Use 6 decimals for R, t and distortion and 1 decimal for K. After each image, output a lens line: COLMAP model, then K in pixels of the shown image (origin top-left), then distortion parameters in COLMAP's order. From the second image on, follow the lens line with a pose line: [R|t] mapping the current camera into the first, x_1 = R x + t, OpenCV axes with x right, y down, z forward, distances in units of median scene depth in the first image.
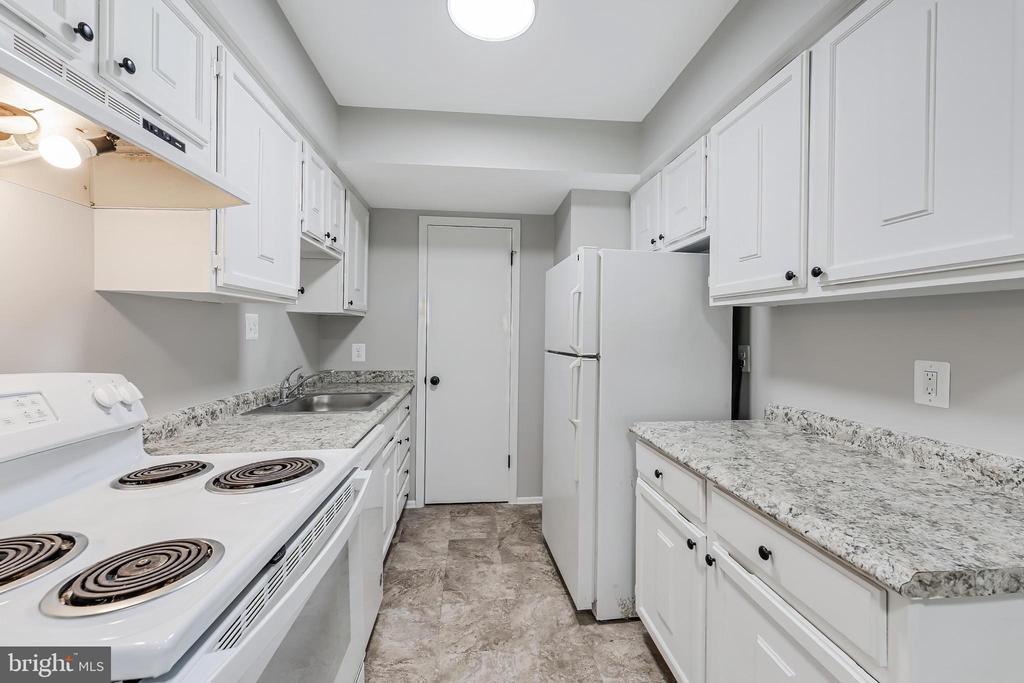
lens RADIAL K [[415.4, 0, 518.7], [0, 415.4, 333.6], [0, 0, 1]] dist [-0.000095, -0.000459]
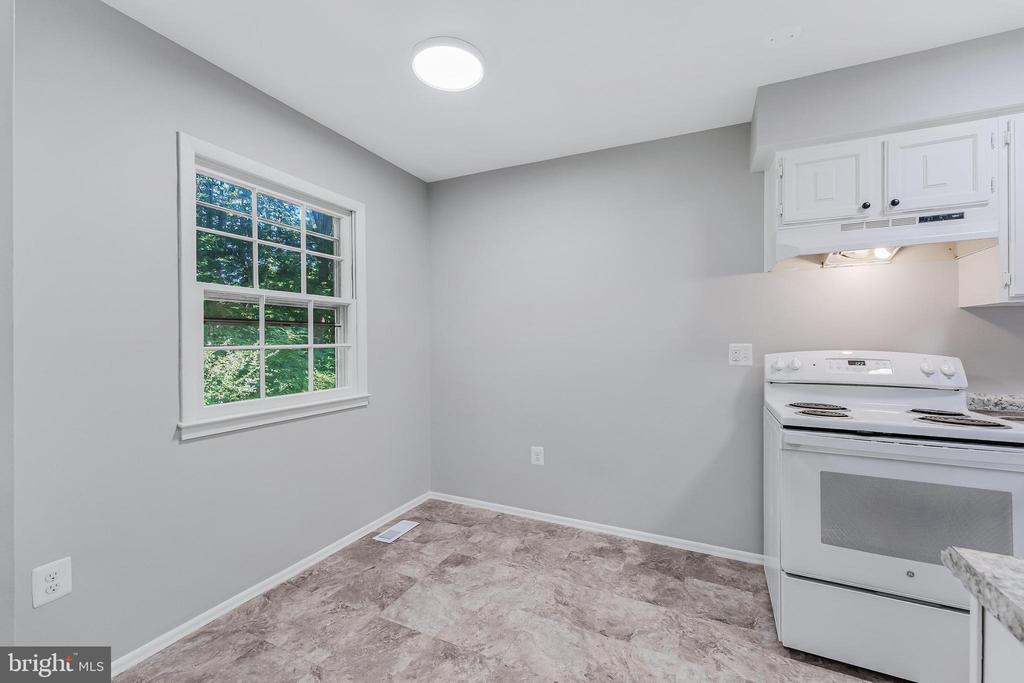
lens RADIAL K [[411.4, 0, 514.6], [0, 411.4, 341.6], [0, 0, 1]] dist [-0.002064, -0.000346]
pose [[-0.523560, -0.002530, -0.851985, 0.913233], [-0.004739, 0.999989, -0.000057, 0.027733], [0.851976, 0.004007, -0.523566, 0.235592]]
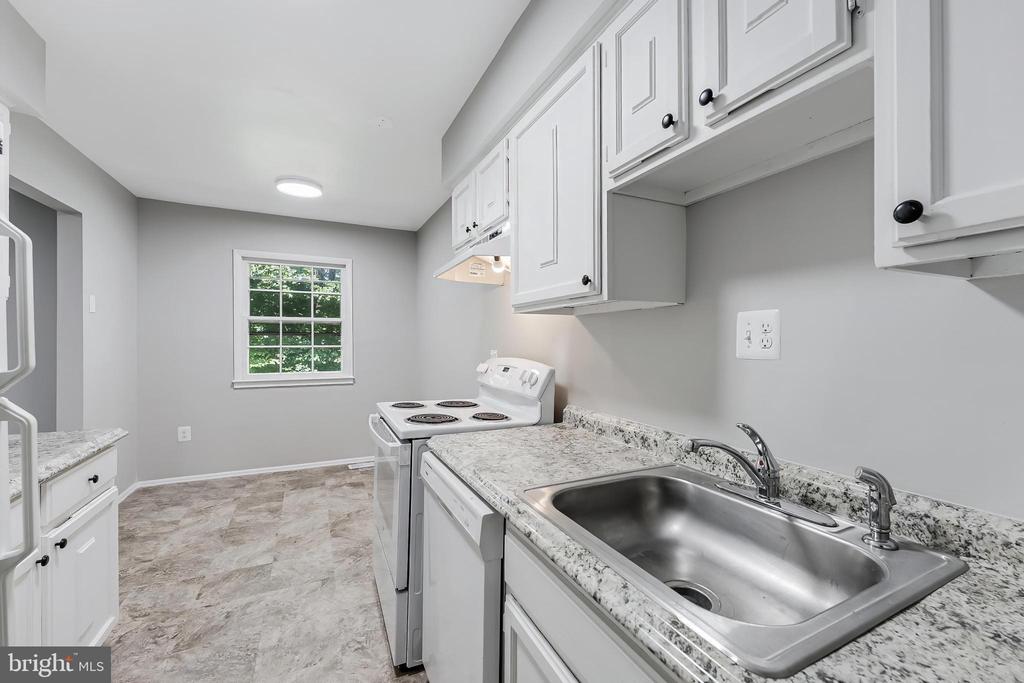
lens RADIAL K [[415.2, 0, 517.2], [0, 415.2, 344.7], [0, 0, 1]] dist [0.000458, 0.000151]
pose [[-0.940907, -0.008053, -0.338569, -0.201097], [-0.012402, 0.999866, 0.010685, -0.006267], [0.338437, 0.014252, -0.940881, 1.665811]]
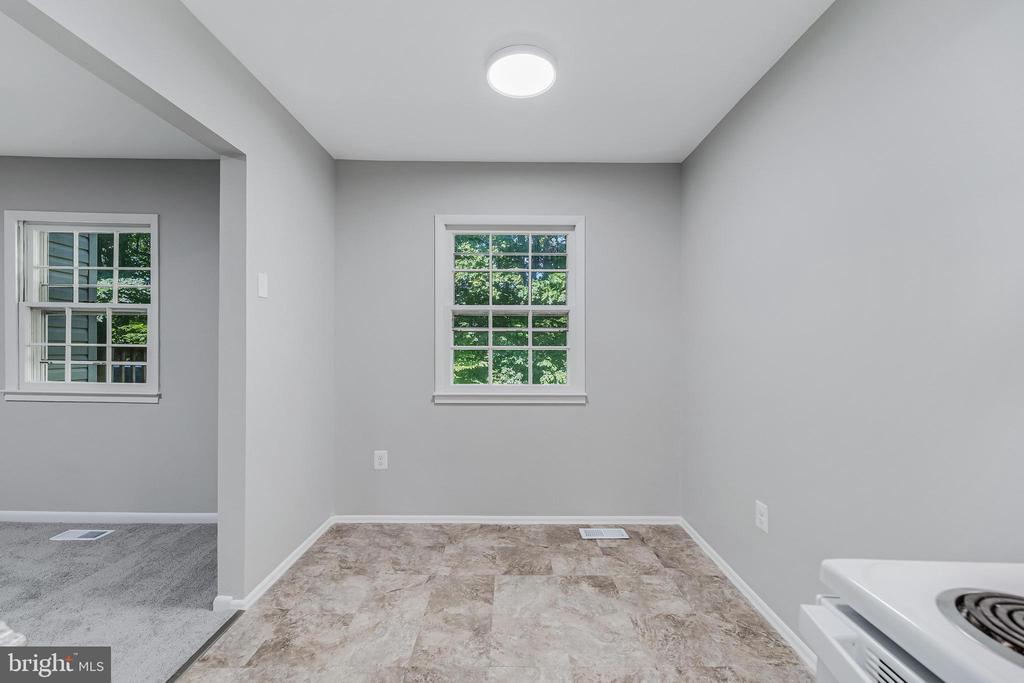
lens RADIAL K [[415.2, 0, 517.2], [0, 415.2, 344.7], [0, 0, 1]] dist [0.000458, 0.000151]
pose [[-0.994586, -0.012477, 0.103168, -0.014615], [-0.011512, 0.999884, 0.009947, 0.018925], [-0.103280, 0.008705, -0.994614, 0.638749]]
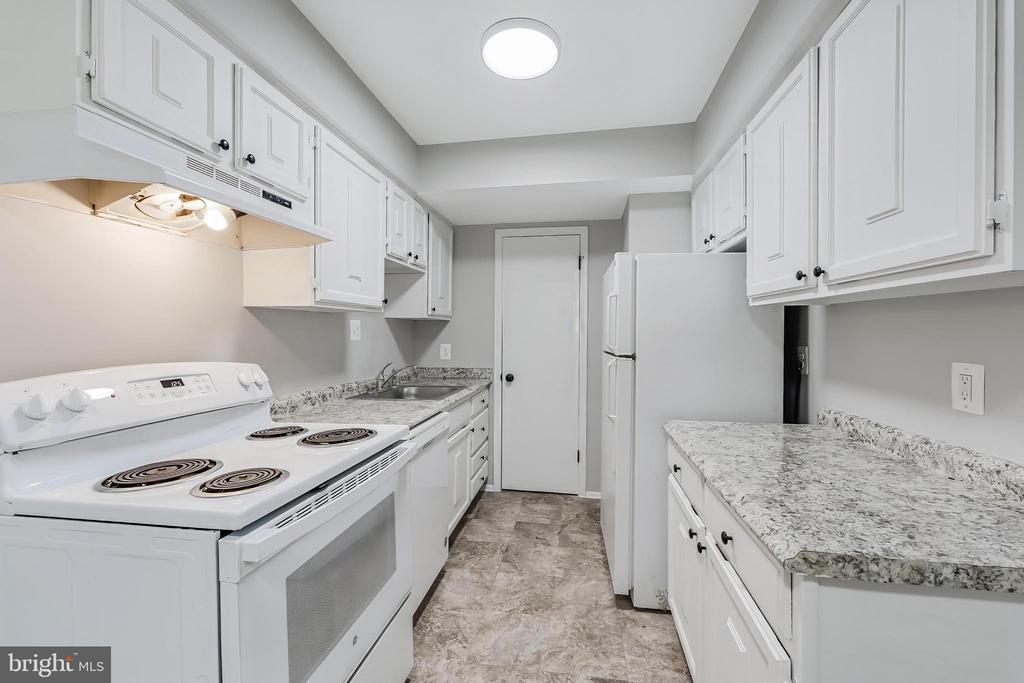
lens RADIAL K [[415.4, 0, 518.7], [0, 415.4, 333.6], [0, 0, 1]] dist [-0.000095, -0.000459]
pose [[0.964094, -0.004829, -0.265518, 0.204455], [0.004107, 0.999986, -0.003276, -0.000182], [0.265530, 0.002068, 0.964100, -0.102125]]
